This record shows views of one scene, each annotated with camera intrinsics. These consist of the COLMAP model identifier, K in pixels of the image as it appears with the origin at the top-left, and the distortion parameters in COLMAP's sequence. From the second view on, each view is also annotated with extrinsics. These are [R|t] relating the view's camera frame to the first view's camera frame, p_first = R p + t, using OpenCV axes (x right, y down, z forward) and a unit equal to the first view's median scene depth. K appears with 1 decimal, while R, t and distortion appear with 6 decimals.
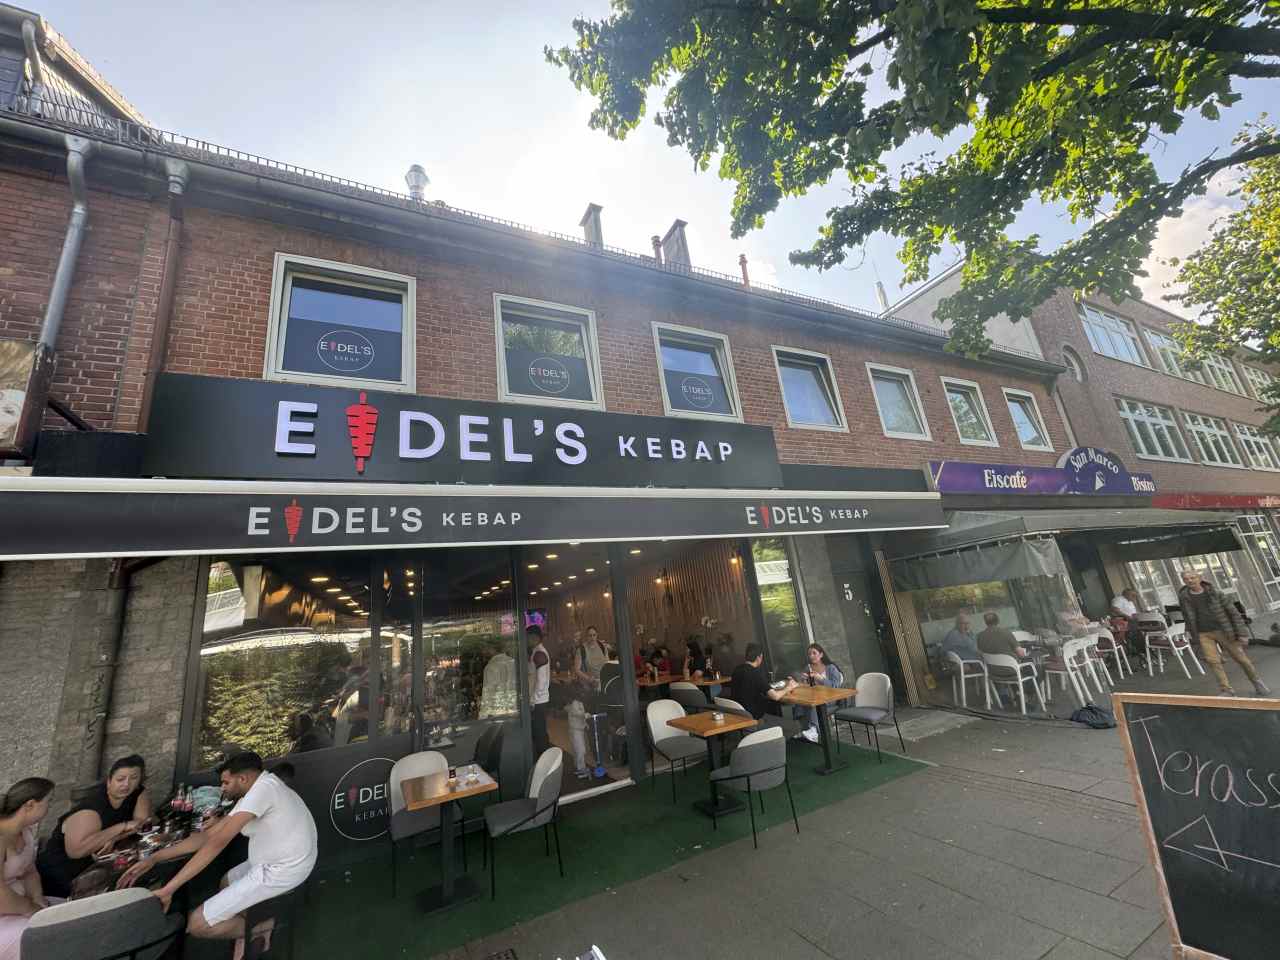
lens RADIAL K [[494.3, 0, 635.4], [0, 494.3, 485.8], [0, 0, 1]] dist [-0.002332, -0.000191]
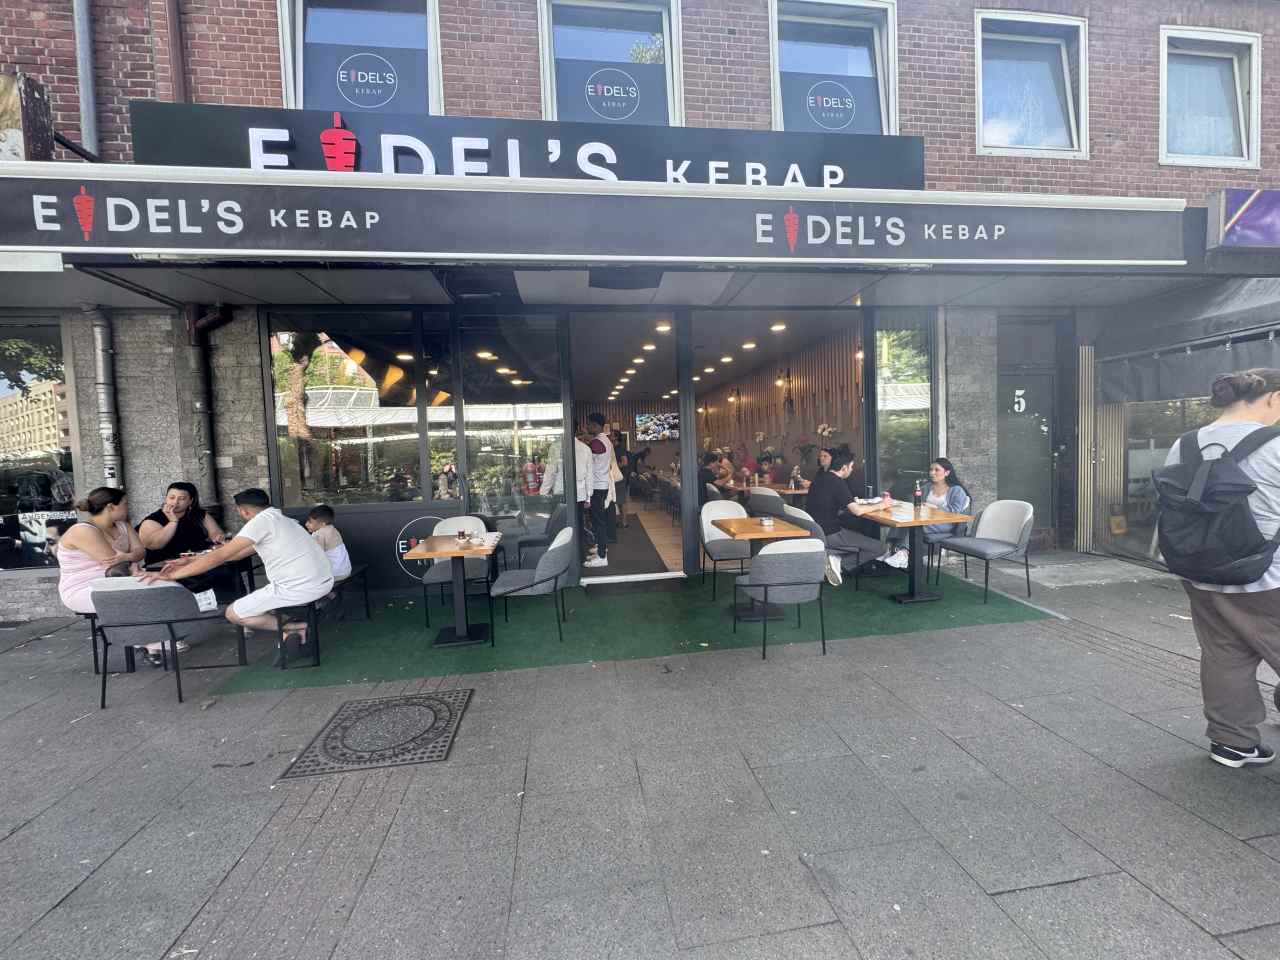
lens RADIAL K [[494.3, 0, 638.7], [0, 494.3, 473.4], [0, 0, 1]] dist [-0.002332, -0.000191]
pose [[0.946481, 0.095464, -0.308319, 0.193940], [0.014770, 0.941447, 0.336838, 0.089085], [0.322422, -0.323365, 0.889651, 0.180733]]
